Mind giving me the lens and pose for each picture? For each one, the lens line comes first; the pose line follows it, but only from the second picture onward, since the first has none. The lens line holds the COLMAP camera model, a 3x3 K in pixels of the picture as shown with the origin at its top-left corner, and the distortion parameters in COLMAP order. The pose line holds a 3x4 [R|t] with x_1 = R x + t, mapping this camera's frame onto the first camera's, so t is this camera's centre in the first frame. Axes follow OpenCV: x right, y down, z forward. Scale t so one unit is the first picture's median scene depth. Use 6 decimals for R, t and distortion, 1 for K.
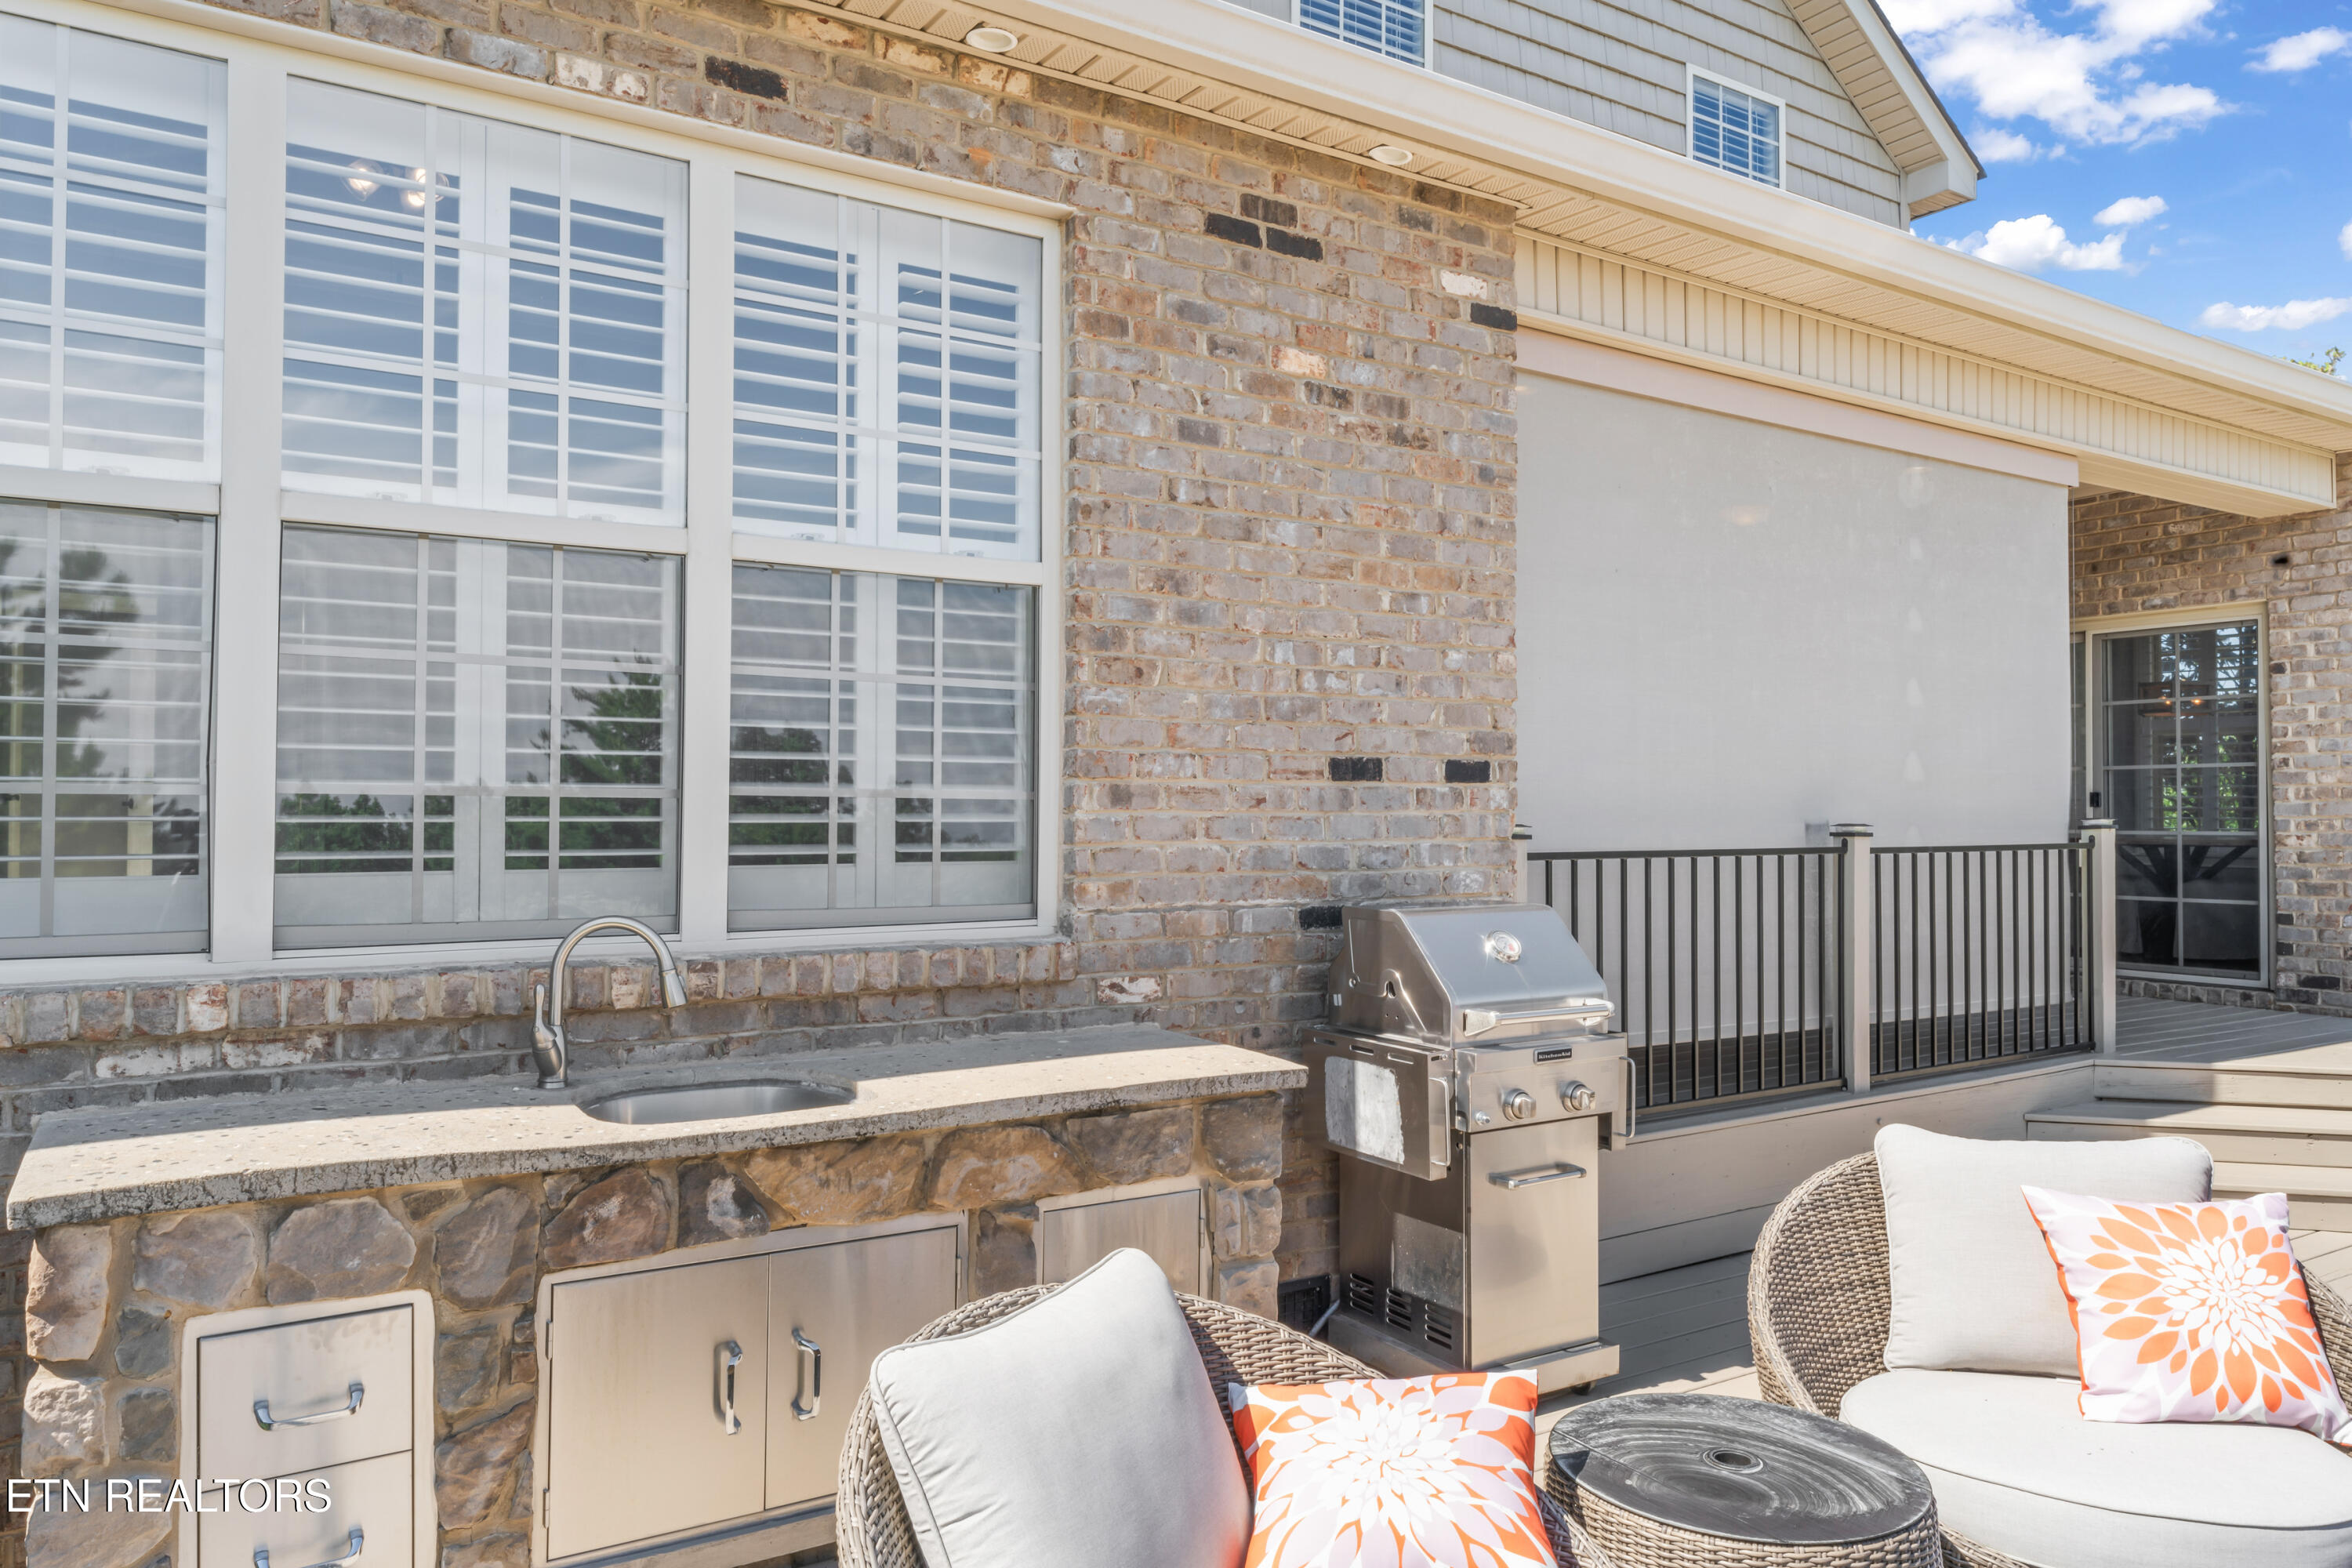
lens RADIAL K [[1563.8, 0, 1157.0], [0, 1563.8, 785.4], [0, 0, 1]] dist [-0.000743, -0.001367]
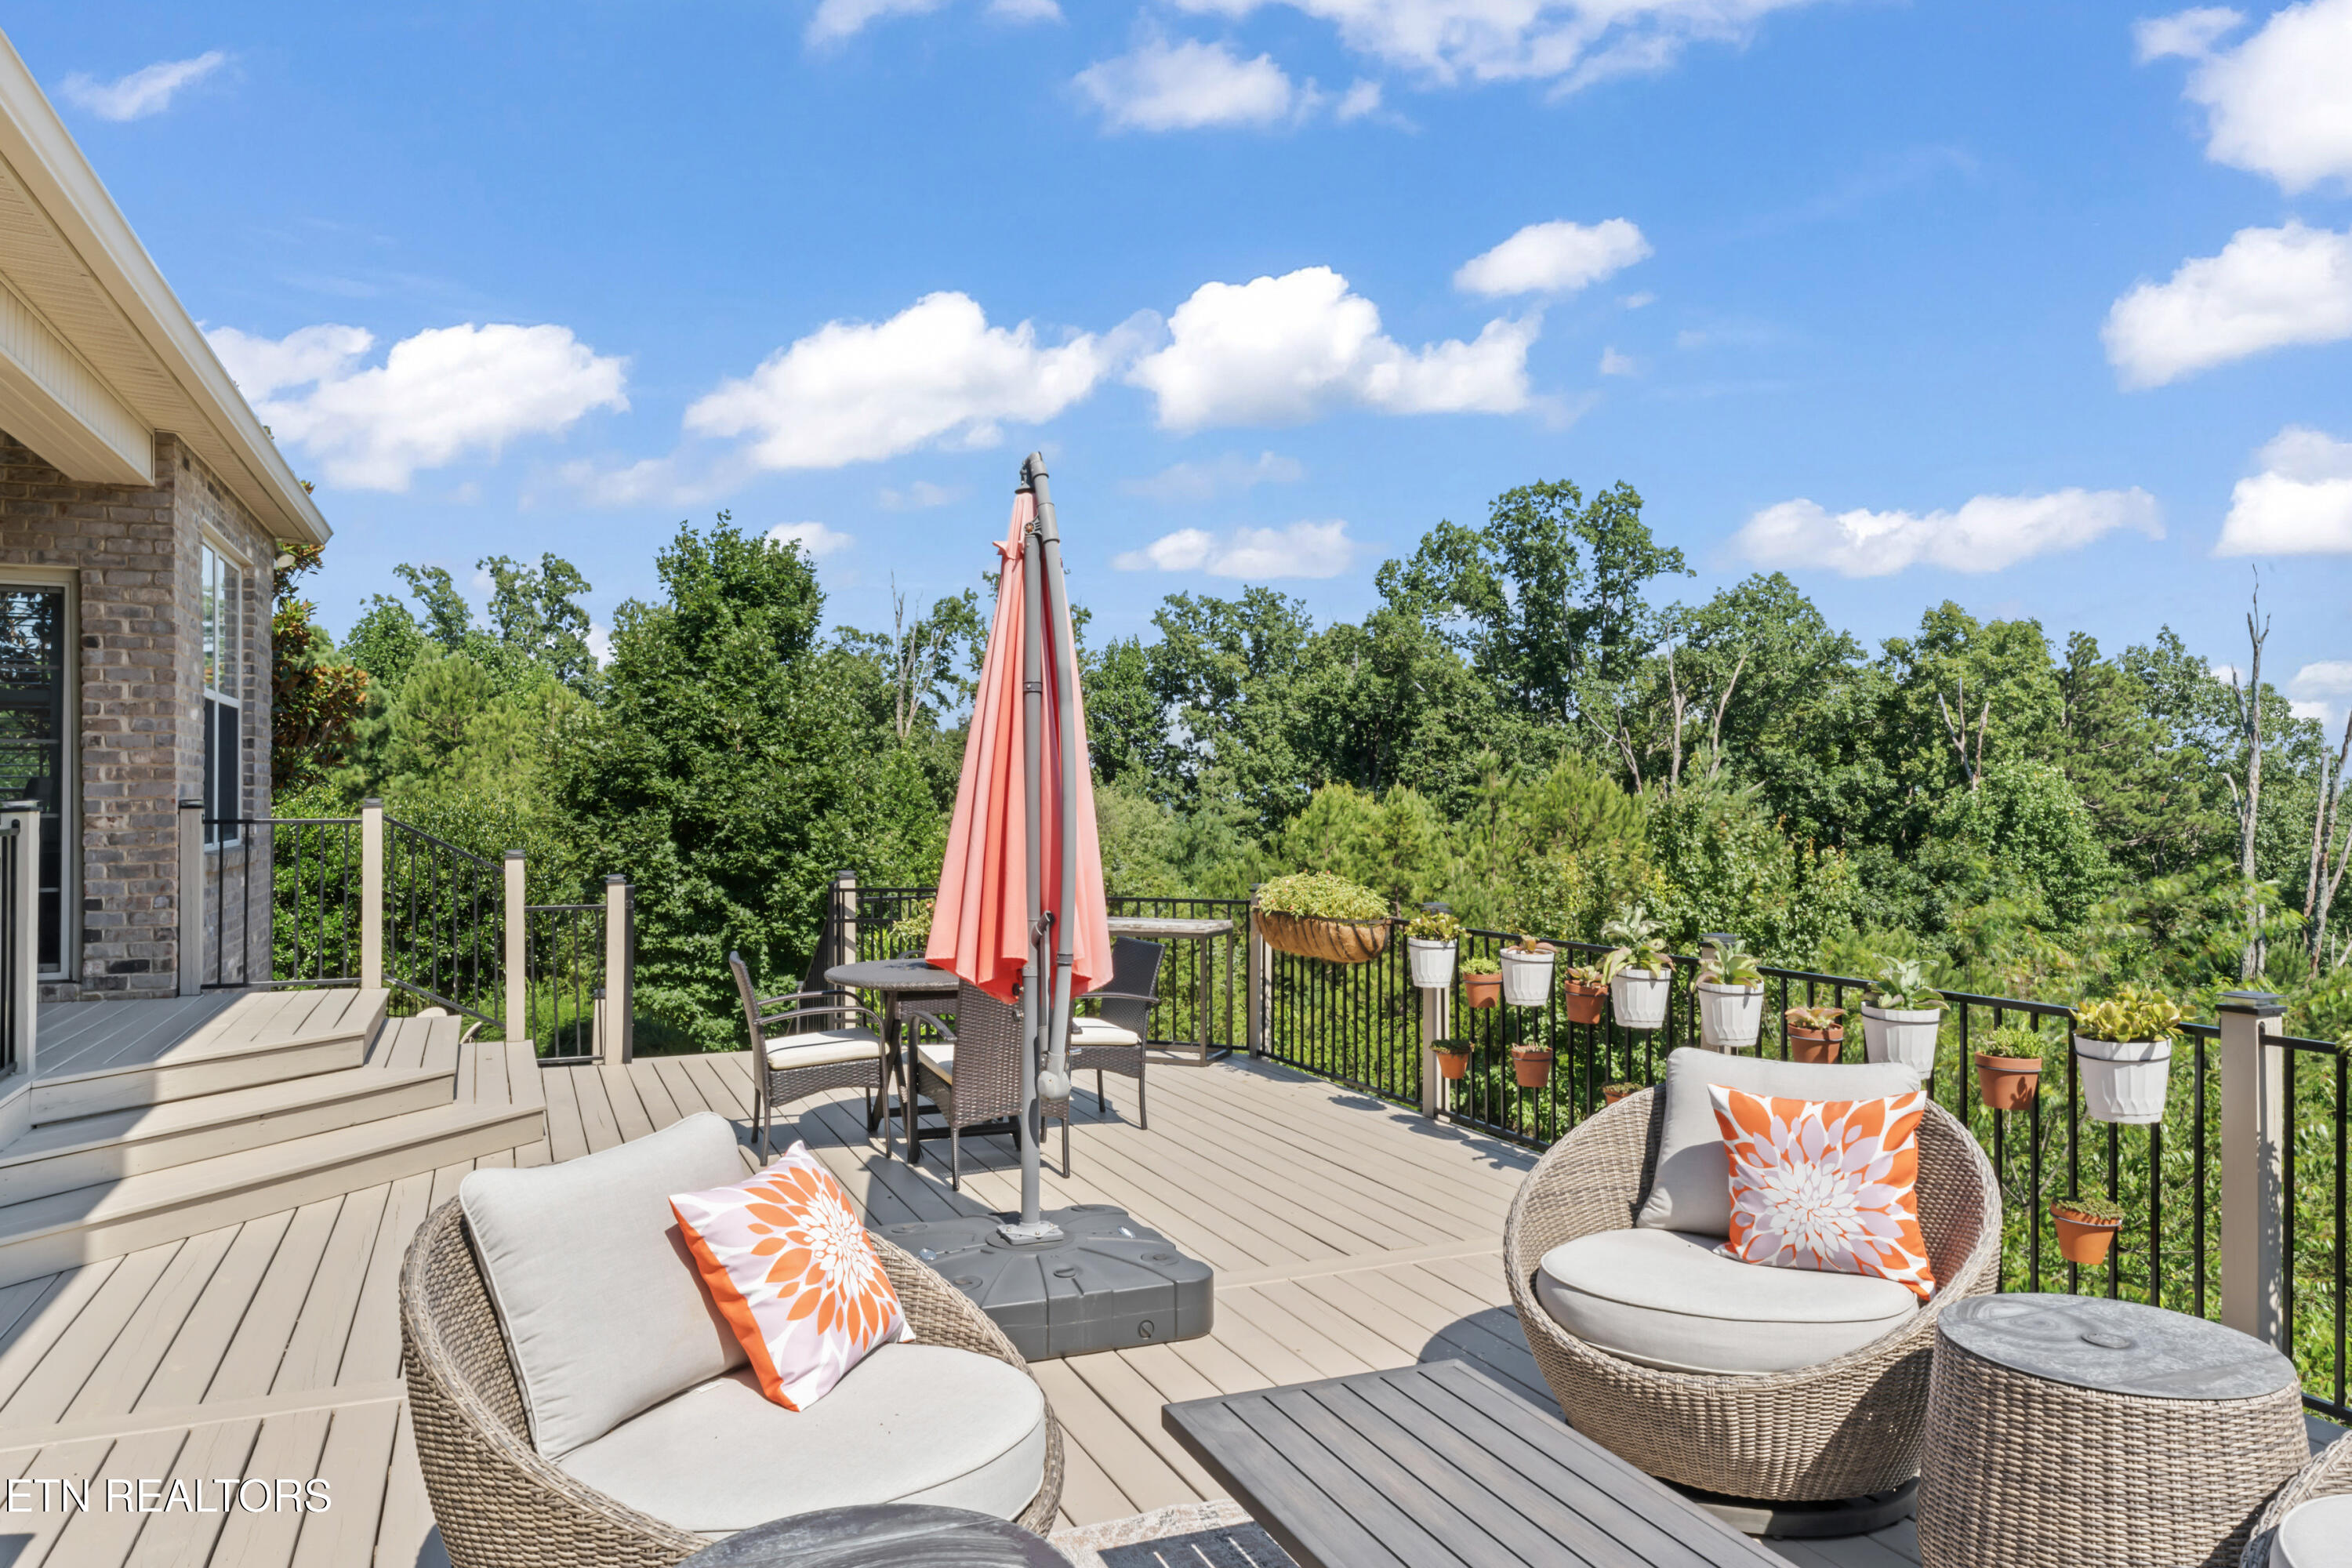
lens RADIAL K [[1563.8, 0, 1152.0], [0, 1563.8, 781.3], [0, 0, 1]] dist [-0.000743, -0.001367]
pose [[0.182877, 0.006602, 0.983114, -0.101603], [-0.014361, 0.999889, -0.004043, 0.004658], [-0.983031, -0.013379, 0.182952, 0.191494]]
